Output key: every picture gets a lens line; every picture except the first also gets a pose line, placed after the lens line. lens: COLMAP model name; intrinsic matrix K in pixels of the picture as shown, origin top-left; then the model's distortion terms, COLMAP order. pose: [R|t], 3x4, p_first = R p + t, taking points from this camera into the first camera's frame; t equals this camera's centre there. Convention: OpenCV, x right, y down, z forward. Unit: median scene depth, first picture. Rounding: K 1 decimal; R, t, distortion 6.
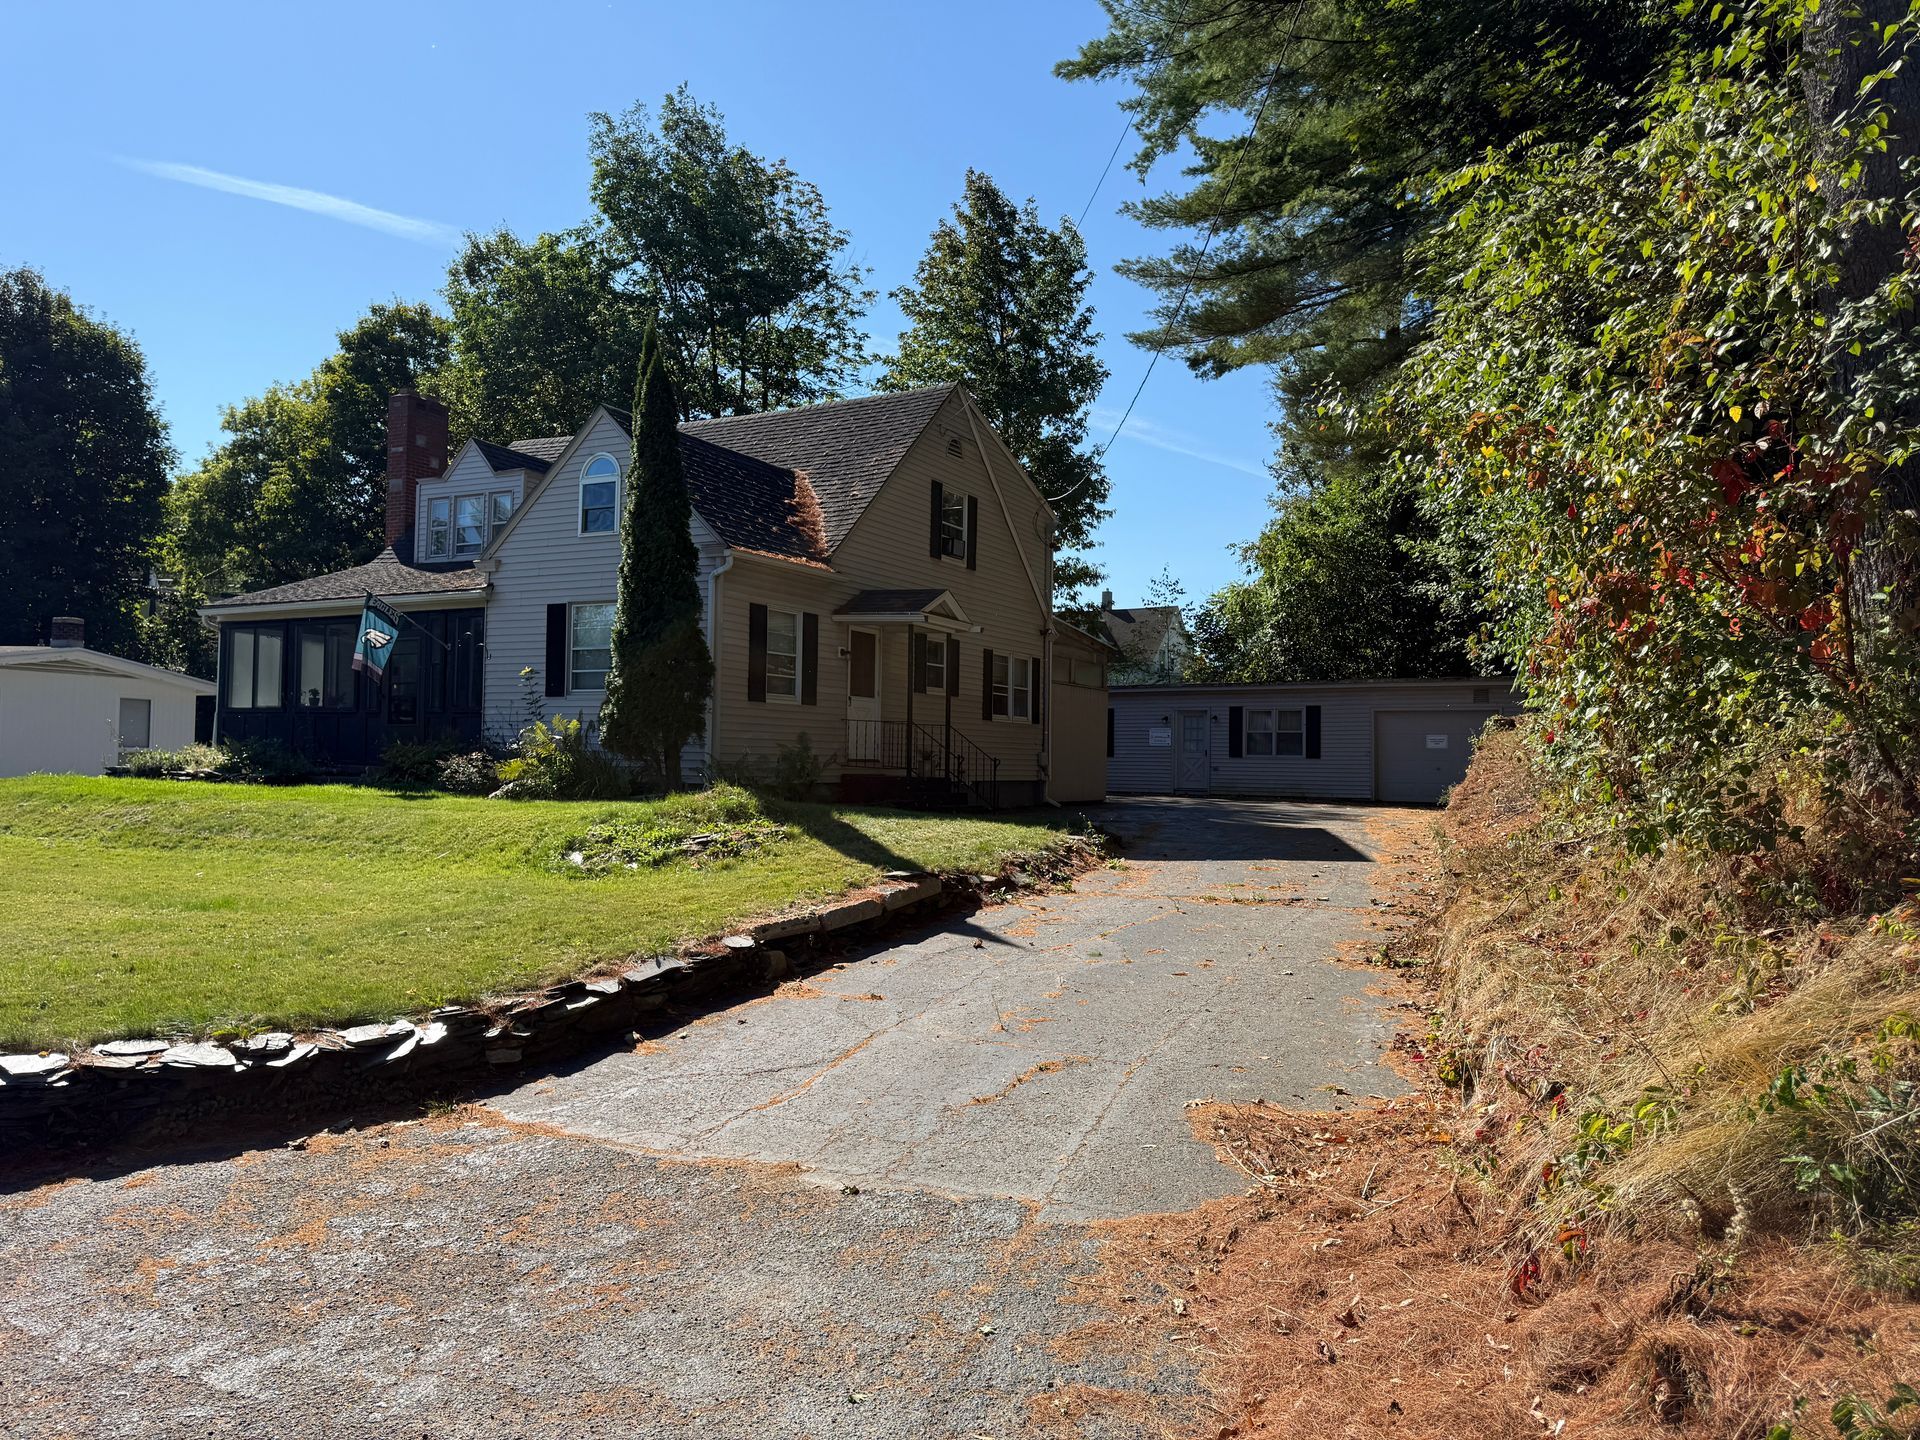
lens RADIAL K [[1344.9, 0, 957.0], [0, 1344.9, 761.2], [0, 0, 1]] dist [0.019201, 0.004513]
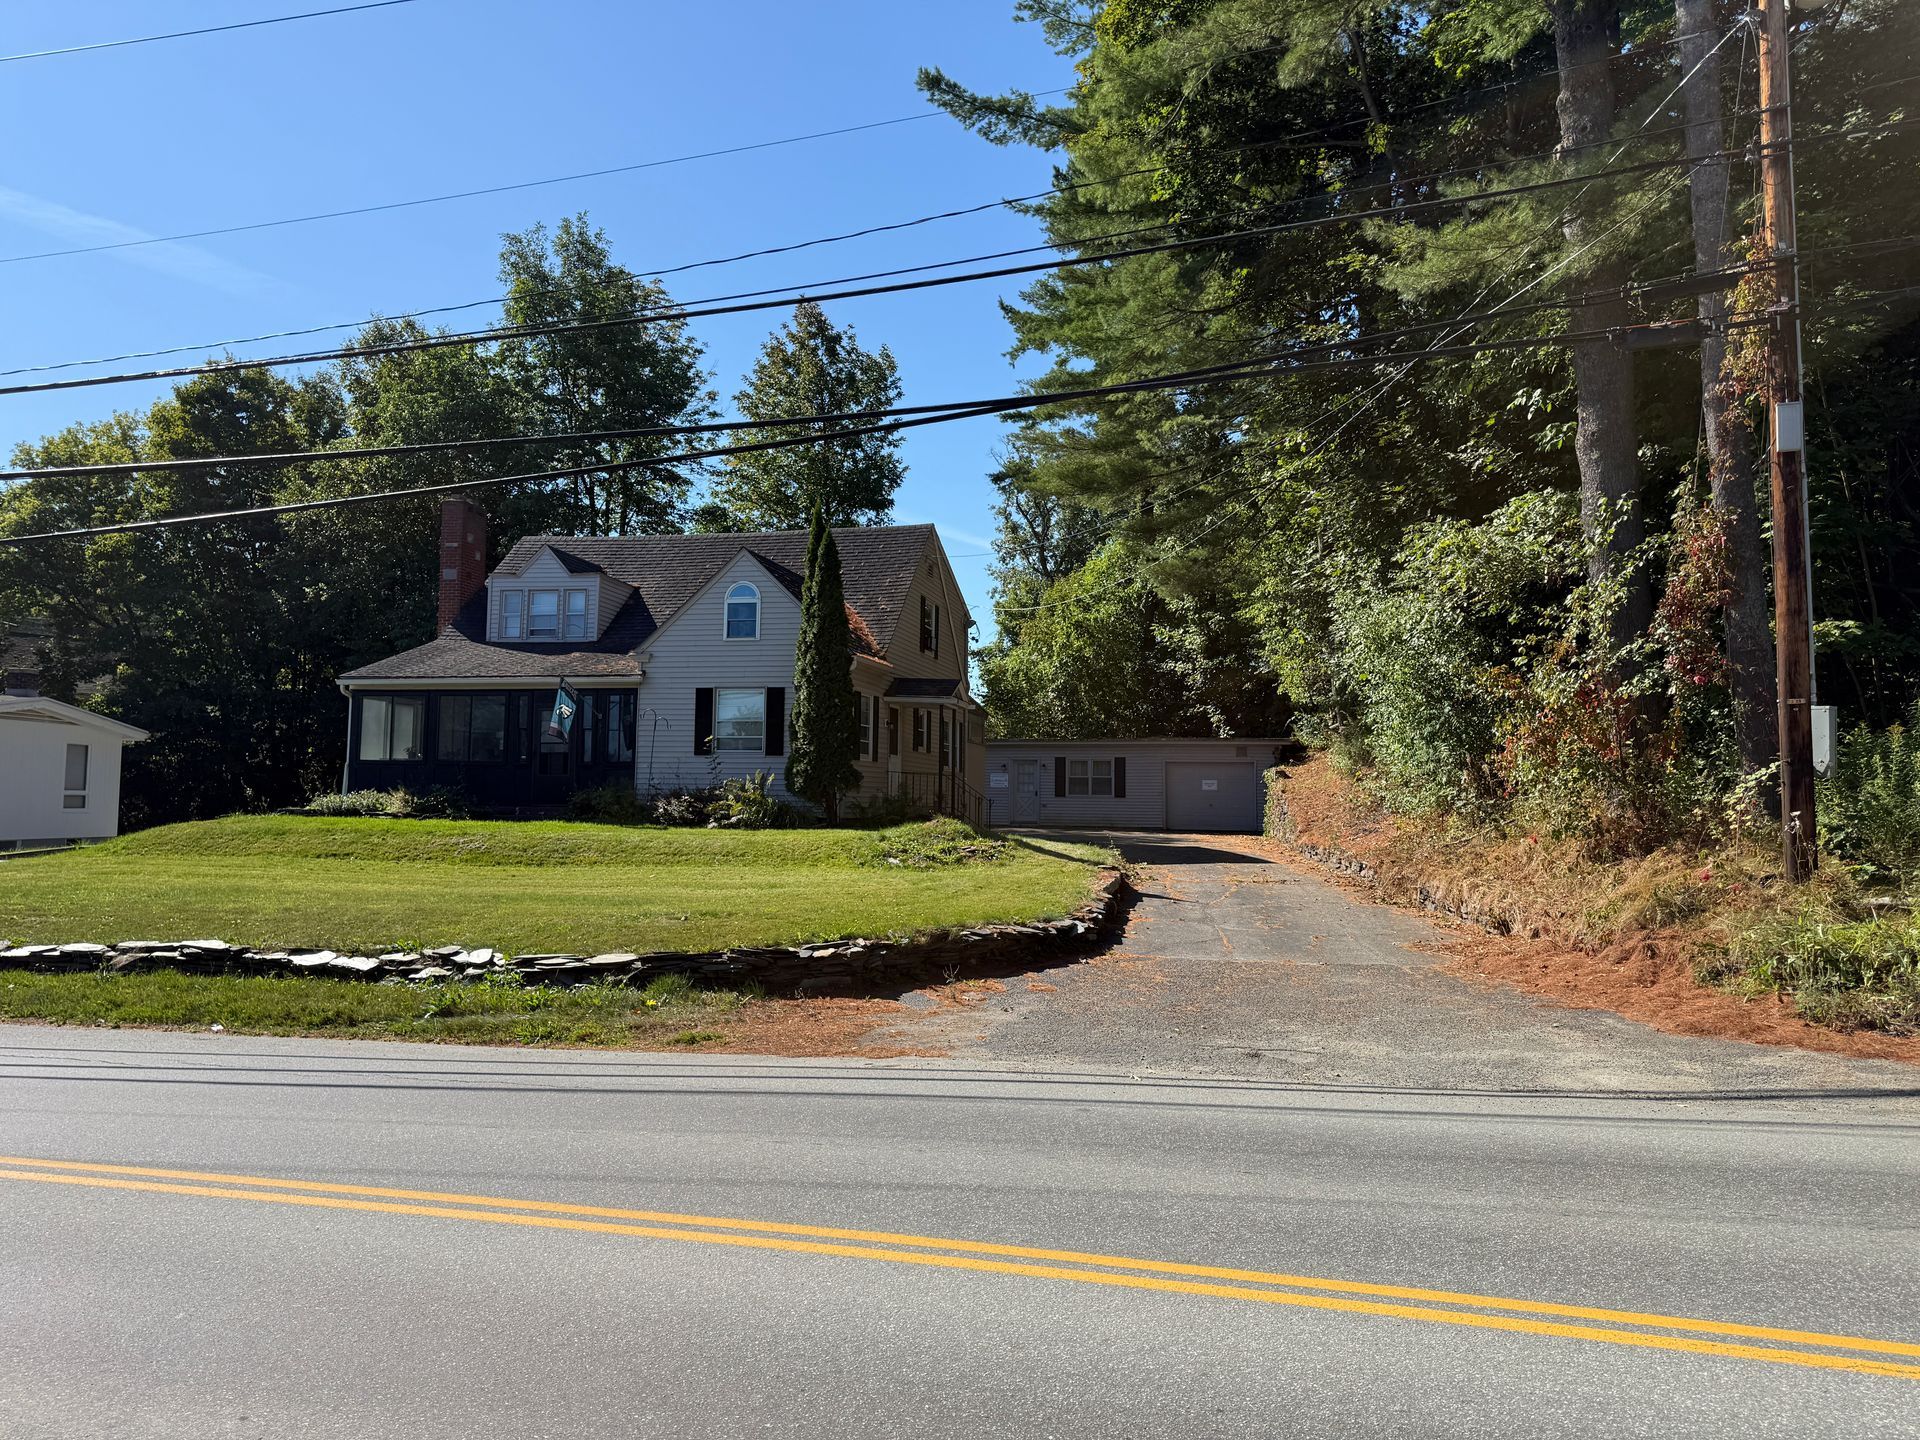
lens RADIAL K [[1344.9, 0, 983.8], [0, 1344.9, 756.3], [0, 0, 1]] dist [0.019201, 0.004513]
pose [[0.959023, 0.005706, 0.283272, -0.198562], [0.003083, 0.999528, -0.030571, -0.002231], [-0.283313, 0.030192, 0.958552, -0.187365]]
